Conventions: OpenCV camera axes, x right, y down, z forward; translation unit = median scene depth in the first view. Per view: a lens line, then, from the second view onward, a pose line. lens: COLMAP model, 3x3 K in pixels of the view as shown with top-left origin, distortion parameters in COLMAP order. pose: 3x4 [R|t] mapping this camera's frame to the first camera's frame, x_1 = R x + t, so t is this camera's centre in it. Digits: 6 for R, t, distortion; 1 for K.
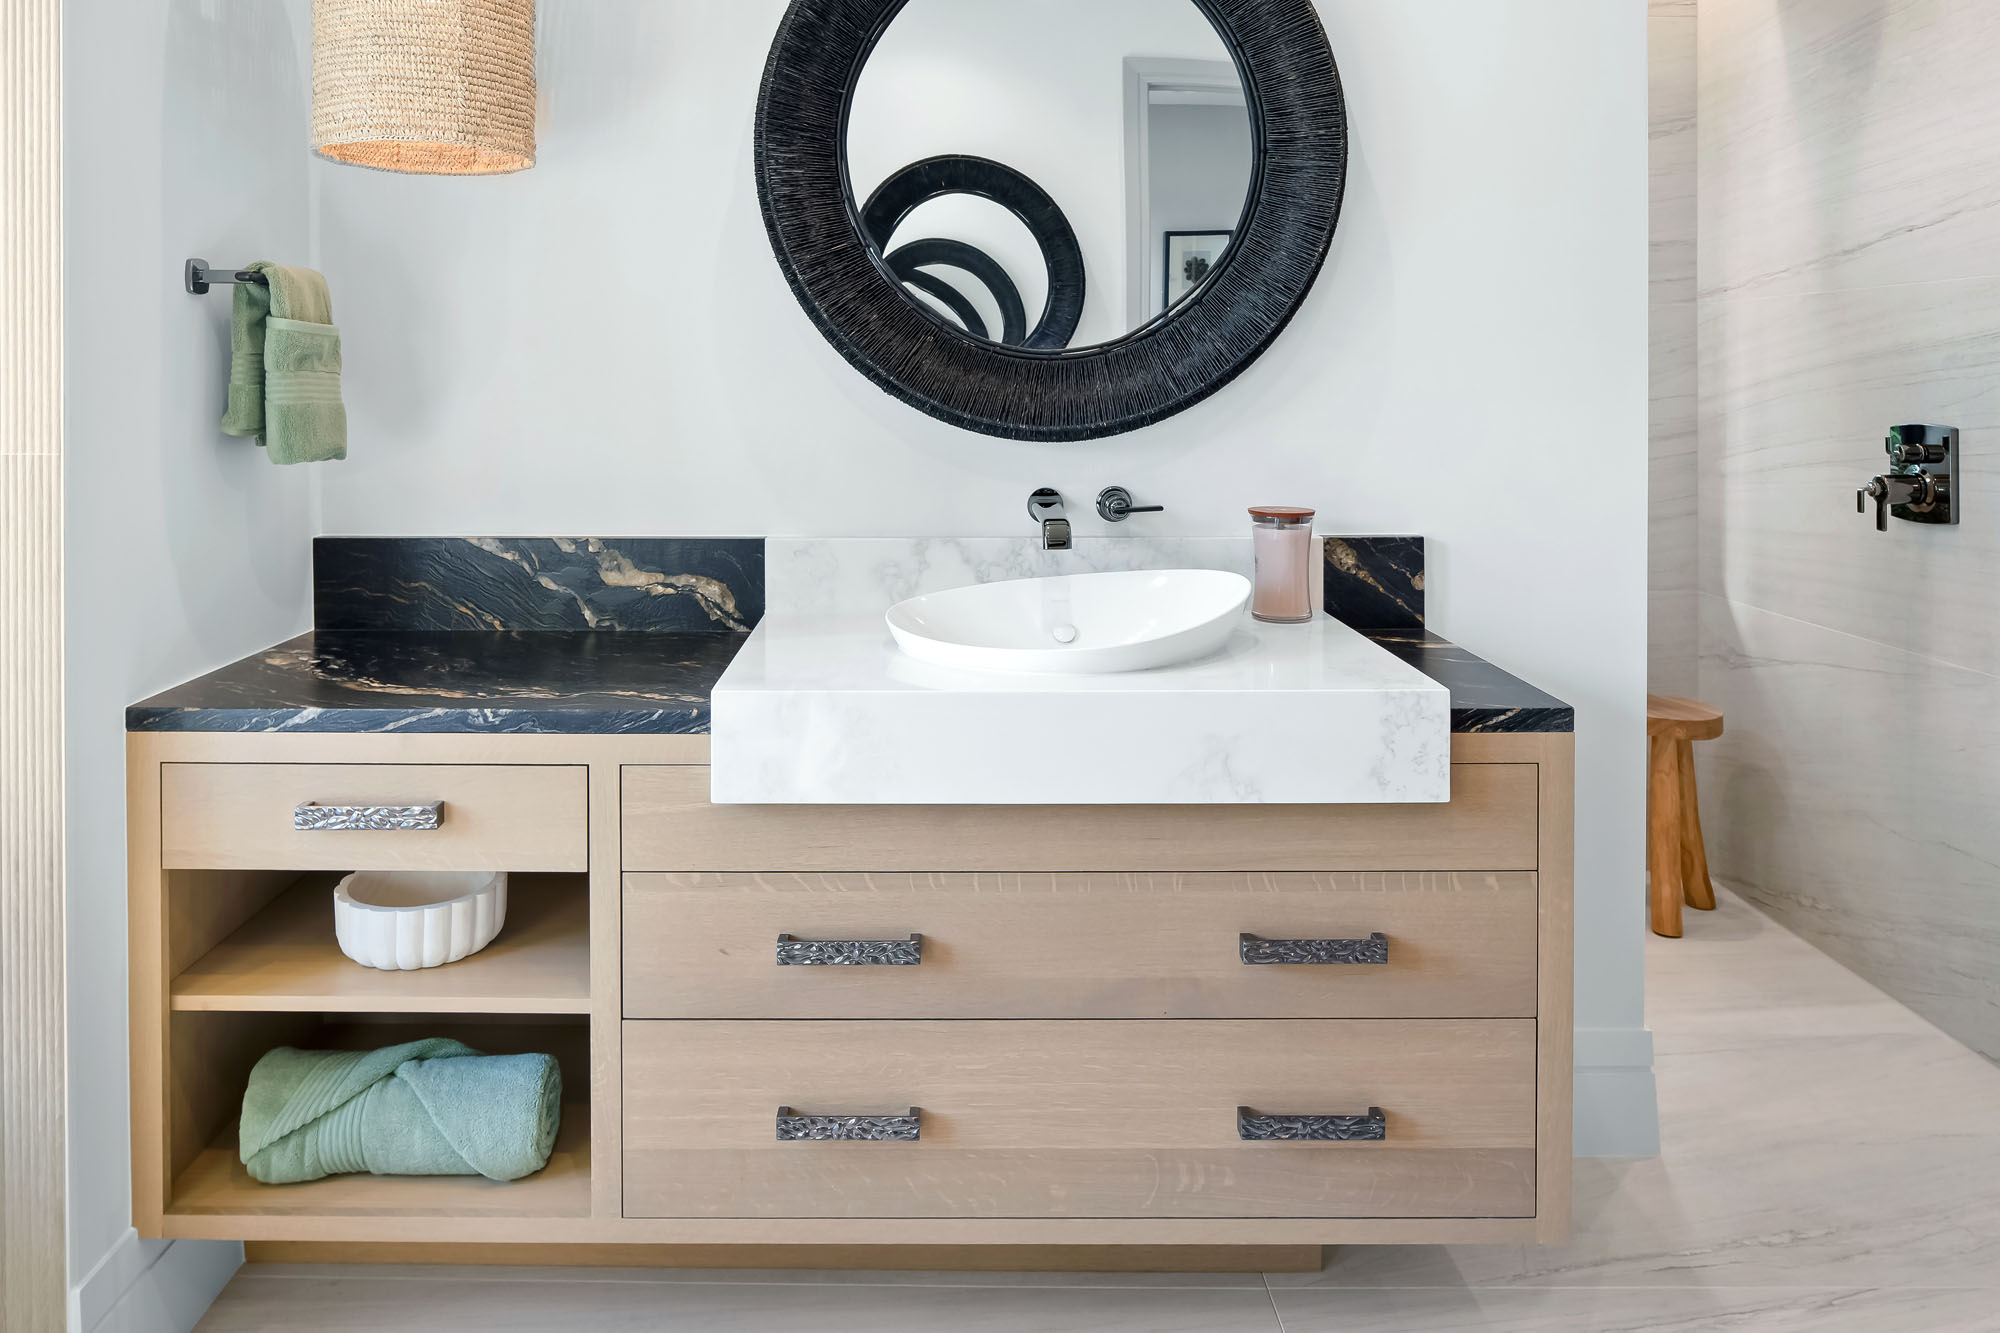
lens RADIAL K [[1392.8, 0, 878.1], [0, 1392.8, 389.9], [0, 0, 1]] dist [-0.005869, -0.000806]
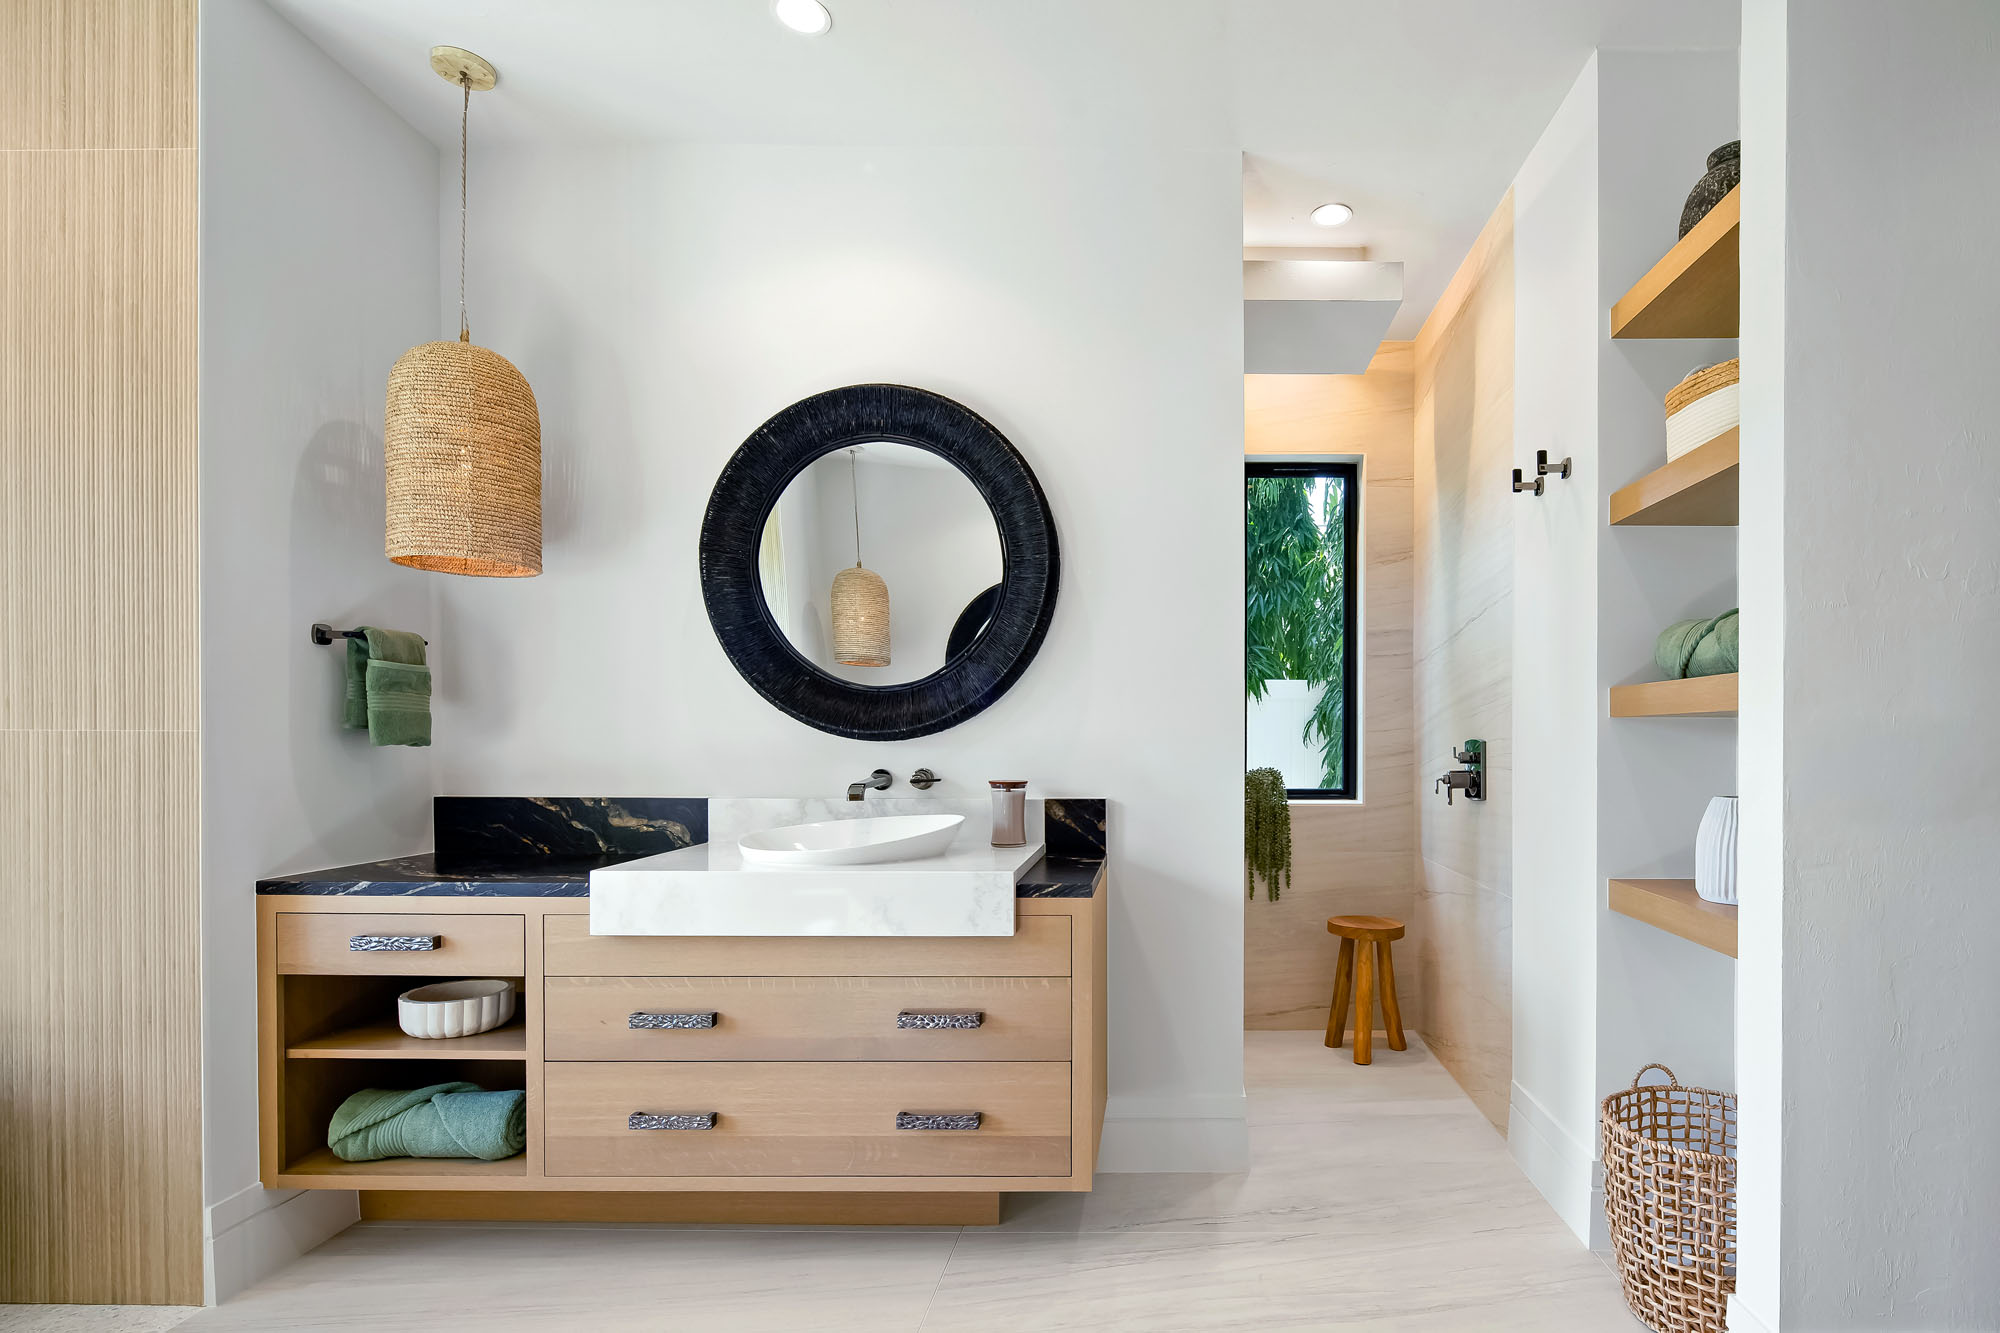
lens RADIAL K [[1005.5, 0, 1155.4], [0, 1005.5, 748.6], [0, 0, 1]] dist [0.001083, -0.003092]
pose [[0.999866, 0.005316, 0.015497, 0.527944], [-0.005316, 0.999986, -0.000074, 0.054377], [-0.015497, -0.000008, 0.999880, -0.254298]]
